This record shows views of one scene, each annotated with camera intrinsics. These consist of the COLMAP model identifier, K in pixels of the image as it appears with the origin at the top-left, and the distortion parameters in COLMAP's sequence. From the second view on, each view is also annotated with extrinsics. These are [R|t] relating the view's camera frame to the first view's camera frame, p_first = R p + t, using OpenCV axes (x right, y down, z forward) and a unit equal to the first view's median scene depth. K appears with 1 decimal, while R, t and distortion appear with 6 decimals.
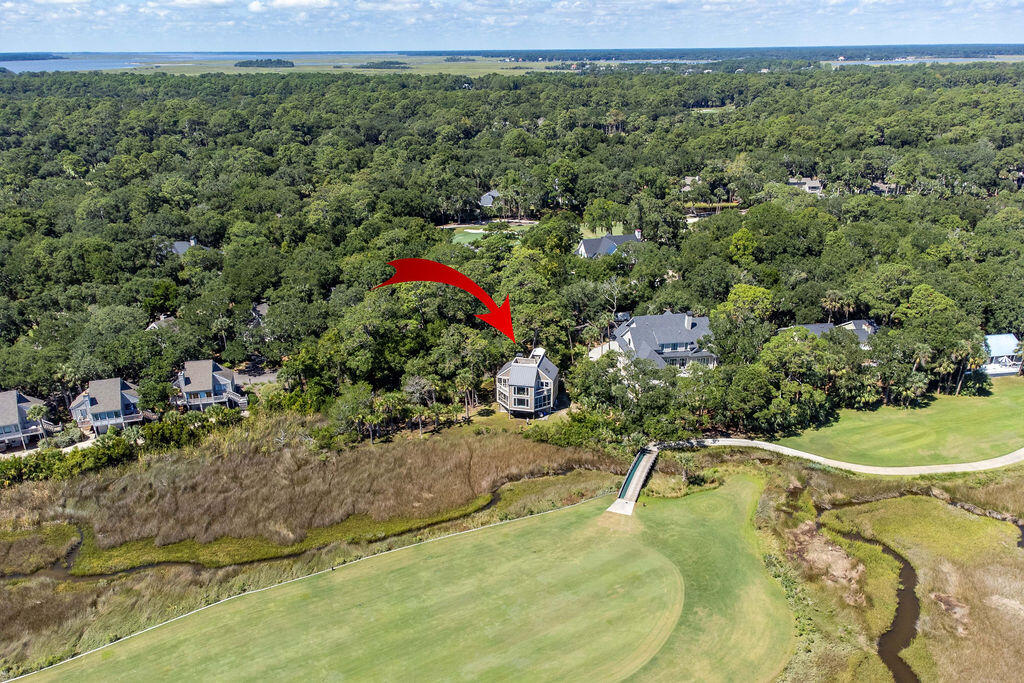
lens RADIAL K [[786.5, 0, 504.2], [0, 786.5, 347.2], [0, 0, 1]] dist [0.029278, -0.007584]
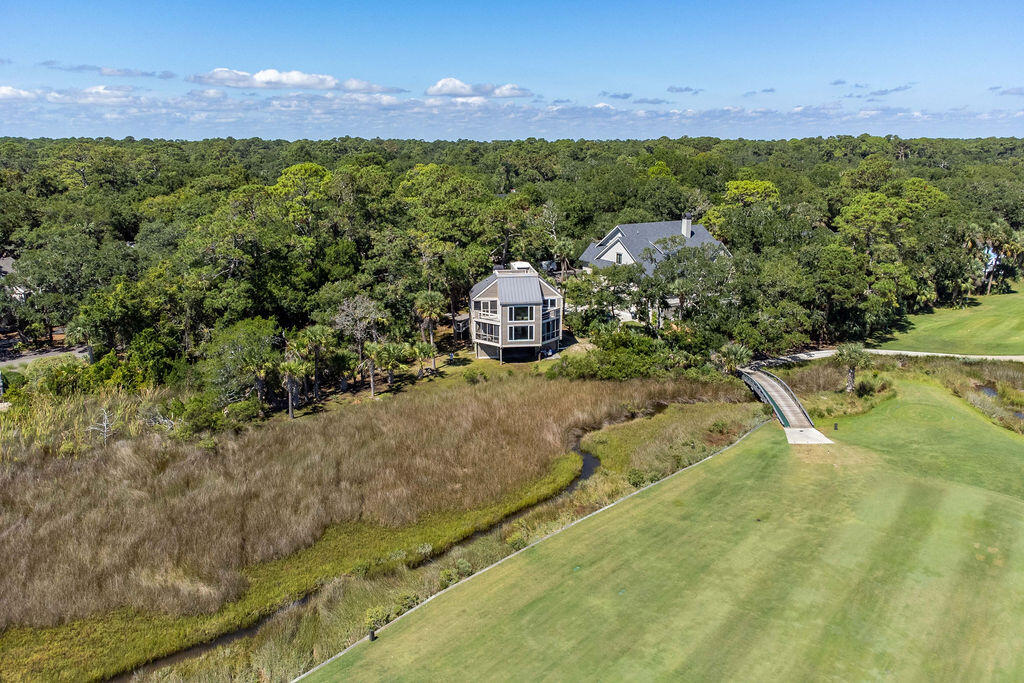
lens RADIAL K [[786.5, 0, 509.8], [0, 786.5, 262.0], [0, 0, 1]] dist [0.029278, -0.007584]
pose [[0.938128, -0.050620, 0.342570, -0.192789], [0.121130, 0.974732, -0.187683, 0.128833], [-0.324413, 0.217566, 0.920555, 0.411713]]
